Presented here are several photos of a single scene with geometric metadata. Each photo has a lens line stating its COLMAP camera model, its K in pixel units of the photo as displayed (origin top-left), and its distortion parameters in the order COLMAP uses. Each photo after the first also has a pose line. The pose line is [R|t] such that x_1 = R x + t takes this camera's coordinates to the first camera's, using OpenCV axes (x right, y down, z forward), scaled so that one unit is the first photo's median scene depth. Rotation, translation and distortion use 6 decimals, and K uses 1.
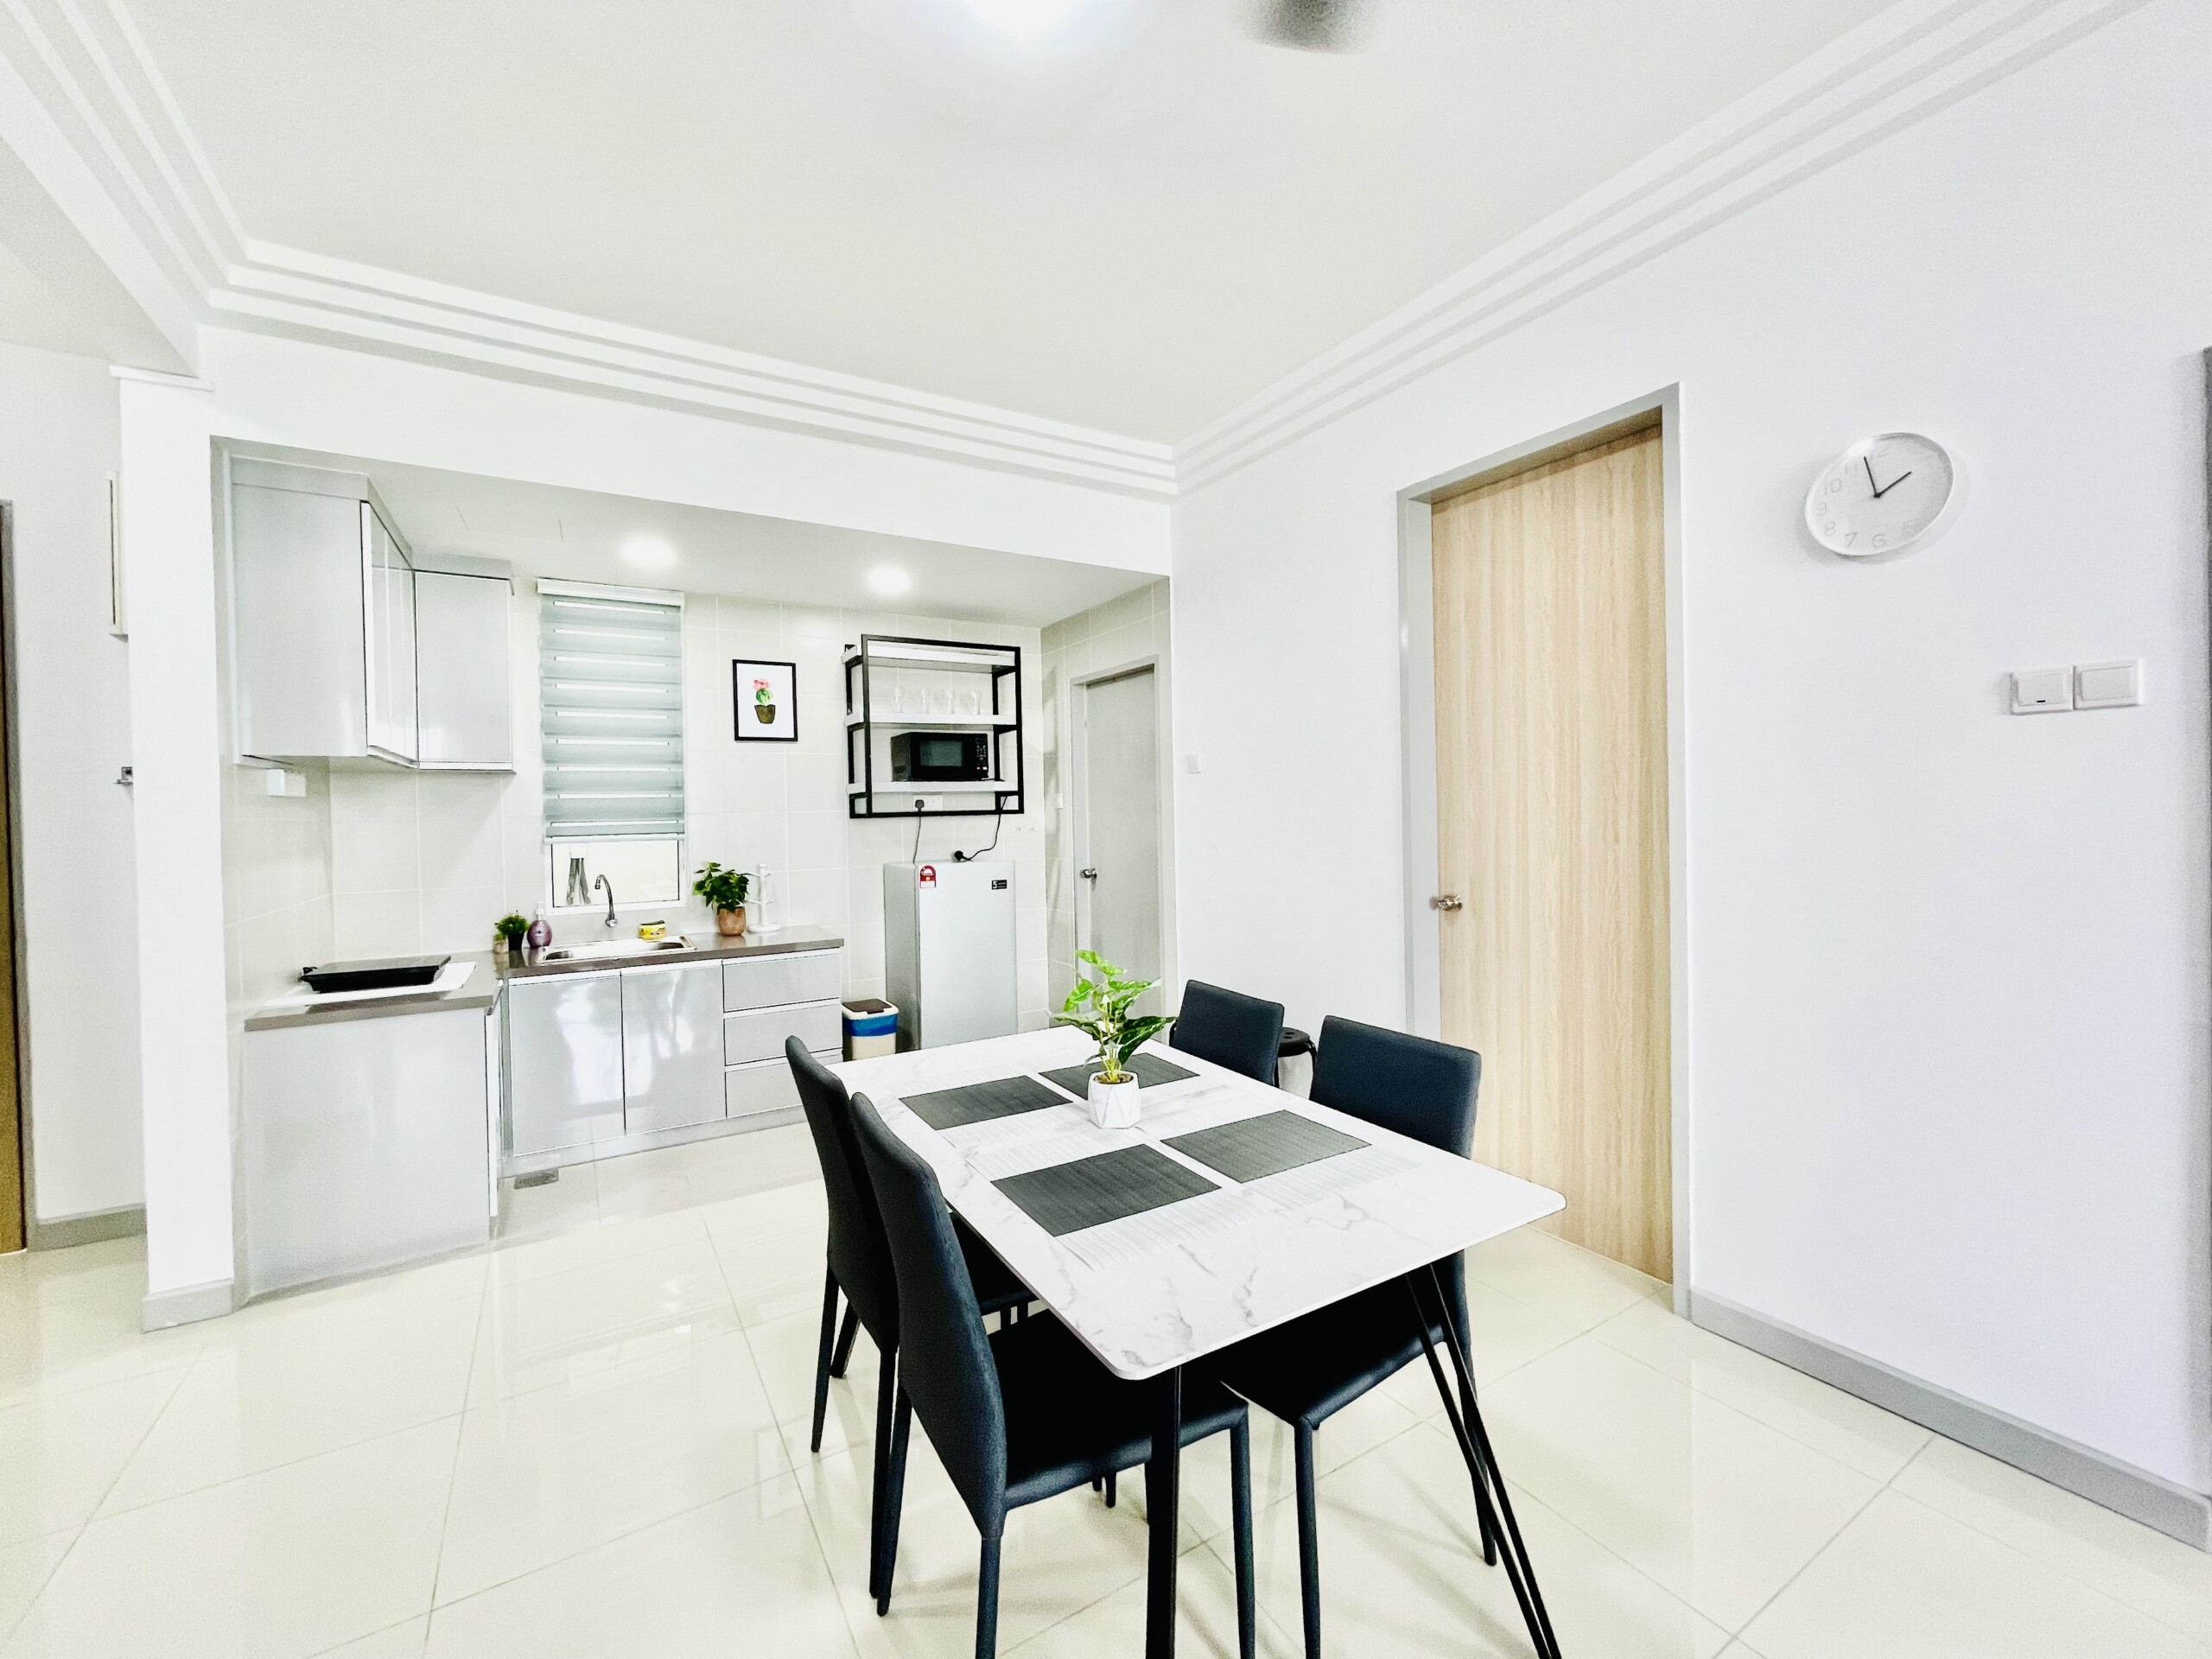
lens RADIAL K [[893.4, 0, 1116.1], [0, 893.4, 837.4], [0, 0, 1]] dist [0.001564, 0.000472]
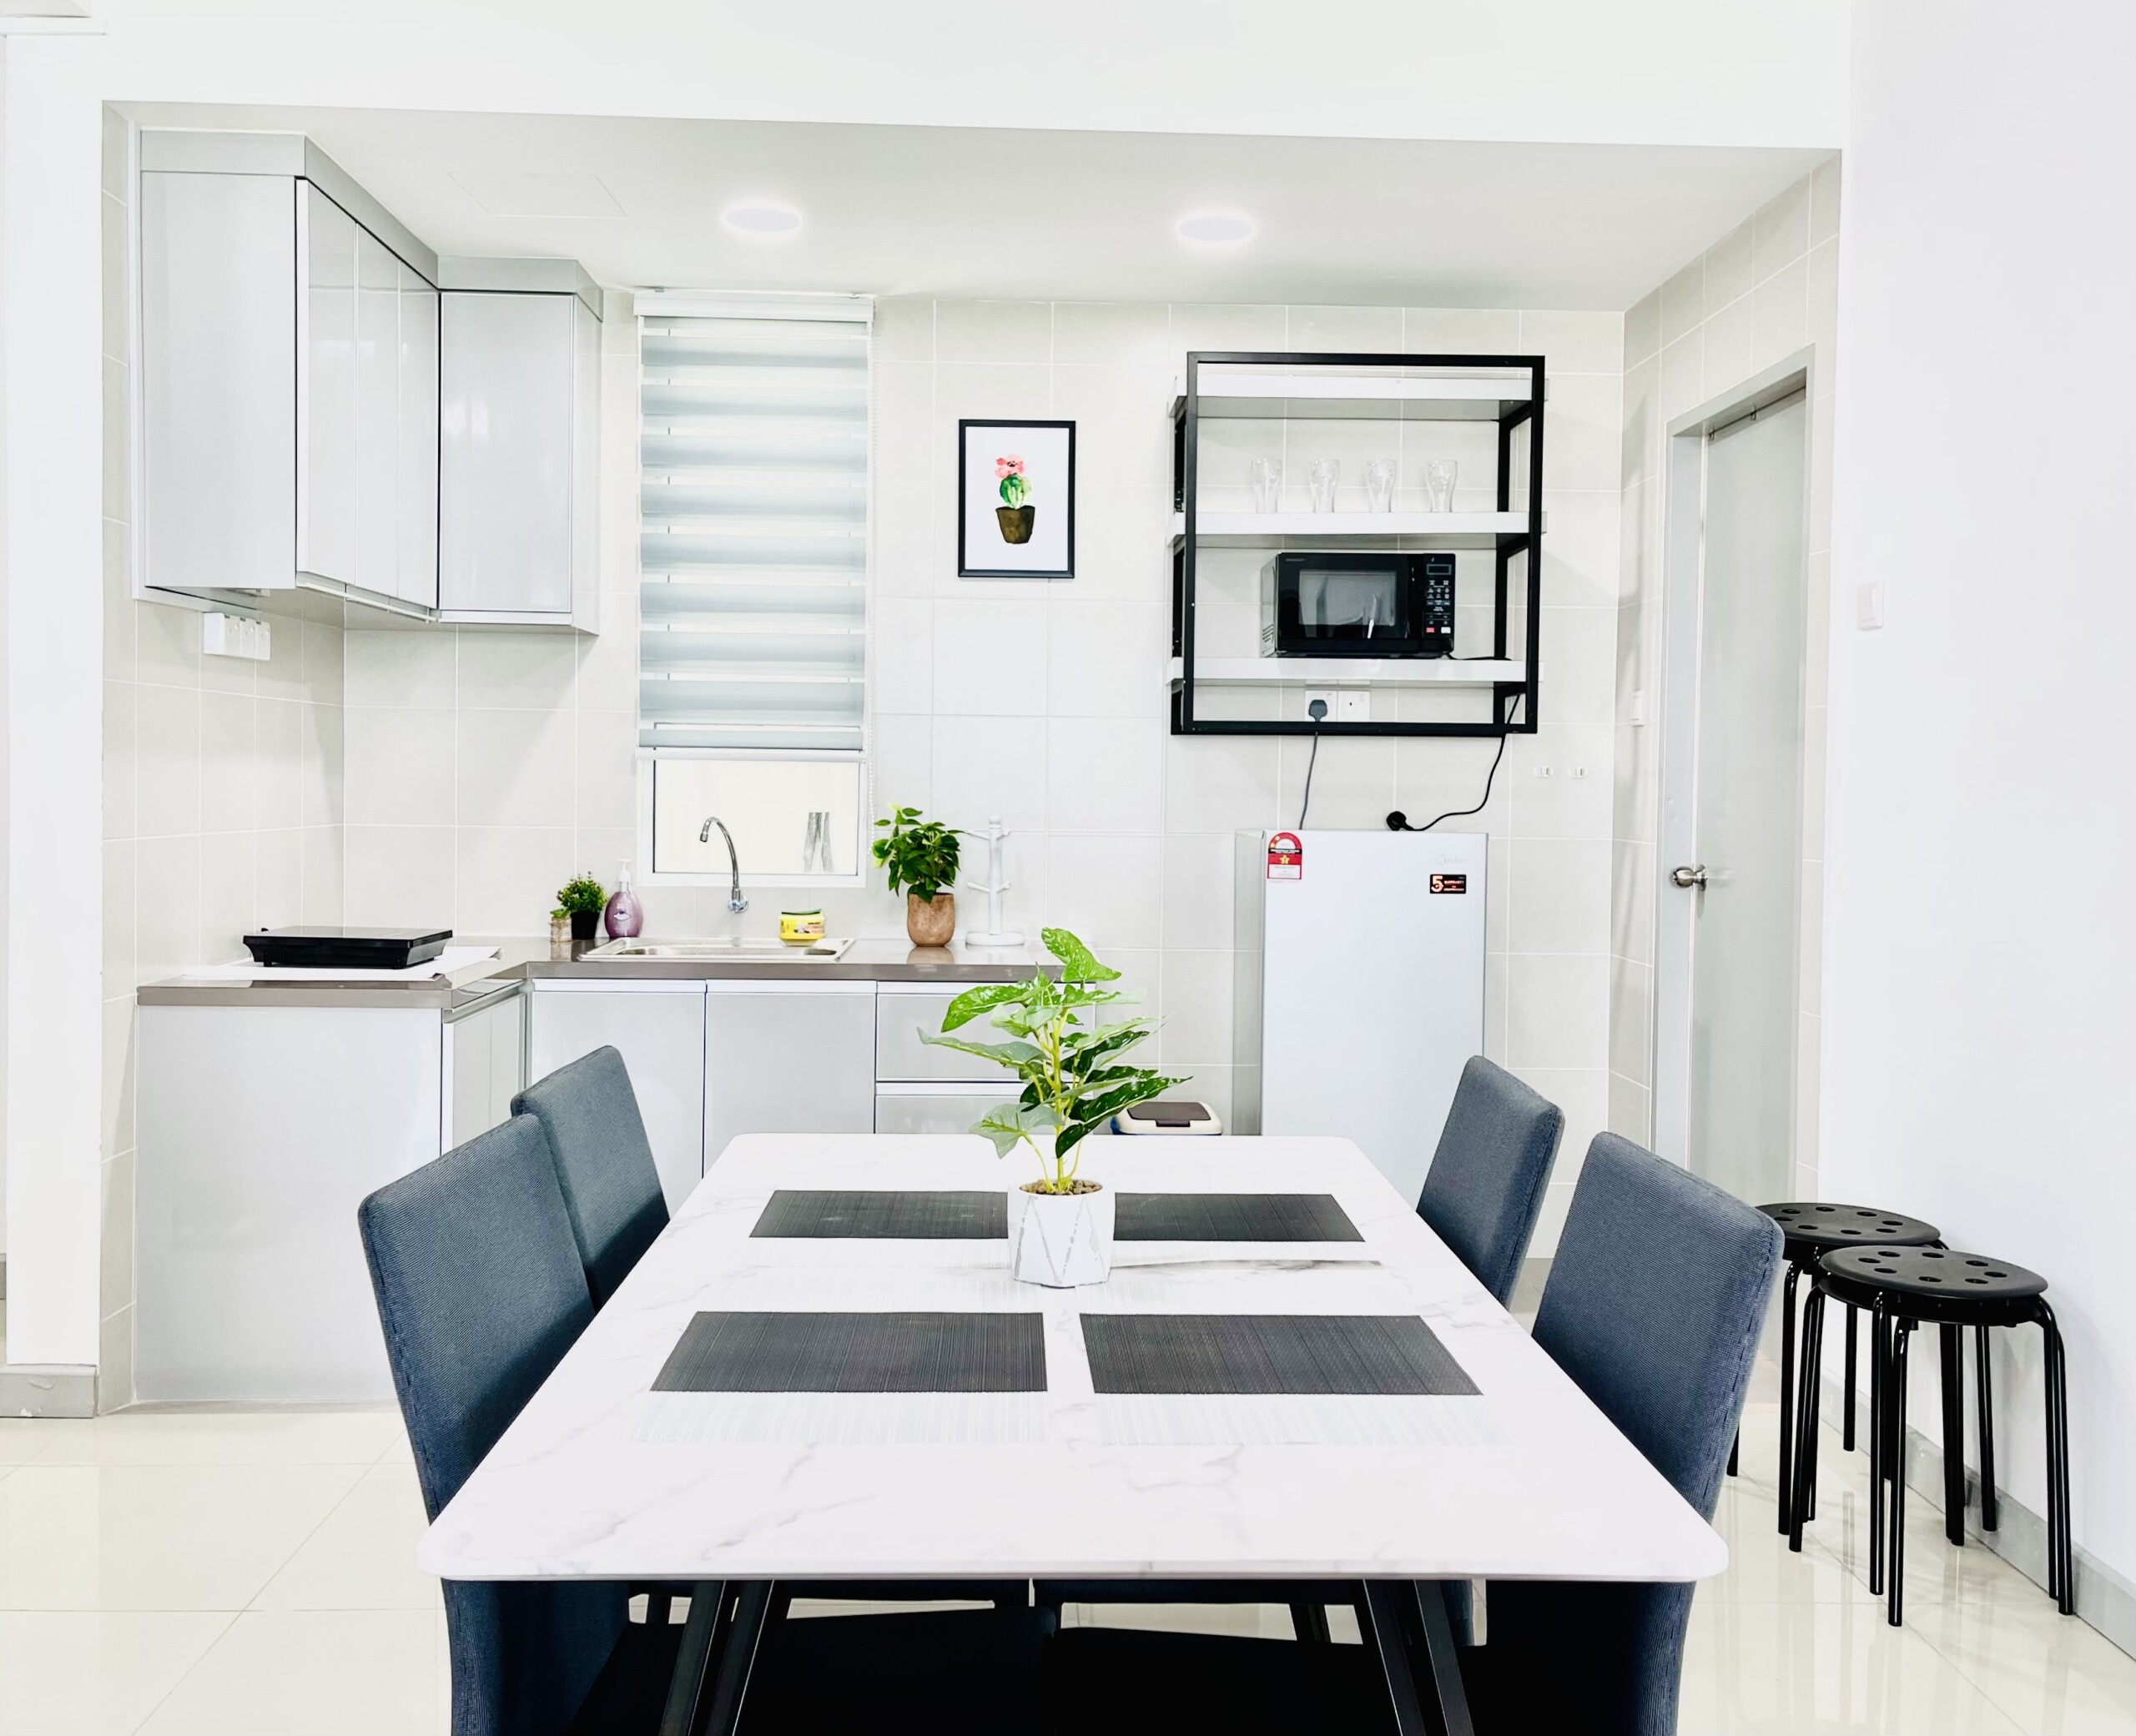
lens RADIAL K [[1977.6, 0, 1054.3], [0, 1977.6, 857.2], [0, 0, 1]] dist [0.051275, 0.000000]
pose [[0.874812, 0.051821, -0.481683, 0.191834], [-0.043906, 0.998652, 0.027699, 0.021592], [0.482468, -0.003082, 0.875908, 0.016577]]
